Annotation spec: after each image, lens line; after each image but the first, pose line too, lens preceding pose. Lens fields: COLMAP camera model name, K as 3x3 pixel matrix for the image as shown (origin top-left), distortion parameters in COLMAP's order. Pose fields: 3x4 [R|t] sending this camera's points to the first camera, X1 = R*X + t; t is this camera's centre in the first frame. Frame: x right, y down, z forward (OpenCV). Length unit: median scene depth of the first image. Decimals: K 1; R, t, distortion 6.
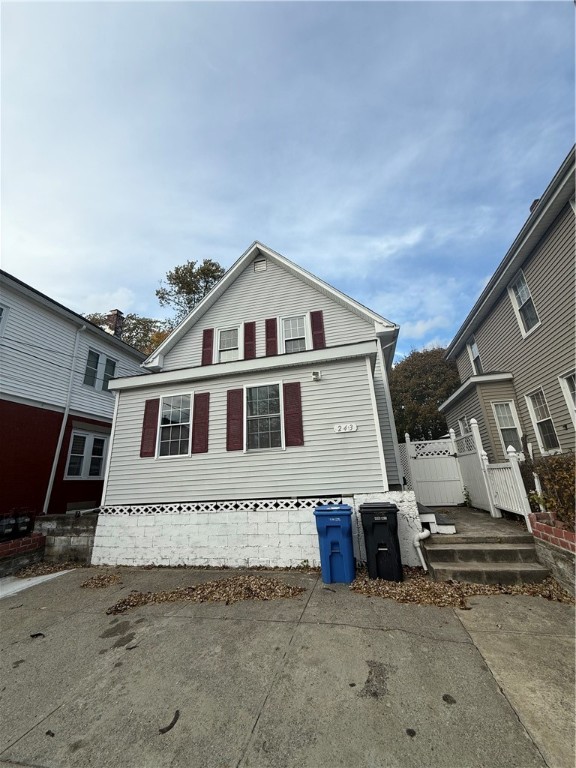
lens RADIAL K [[304.5, 0, 291.2], [0, 304.5, 380.4], [0, 0, 1]] dist [-0.004199, 0.001361]
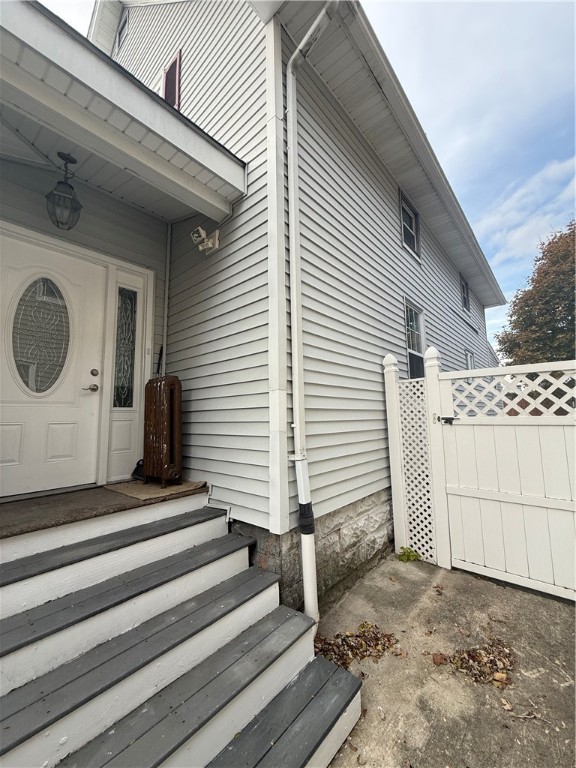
lens RADIAL K [[304.5, 0, 291.1], [0, 304.5, 385.3], [0, 0, 1]] dist [-0.004199, 0.001361]
pose [[0.886381, -0.021821, -0.462443, 0.632493], [0.130864, 0.969961, 0.205063, 0.201719], [0.444077, -0.242281, 0.862610, 1.016432]]
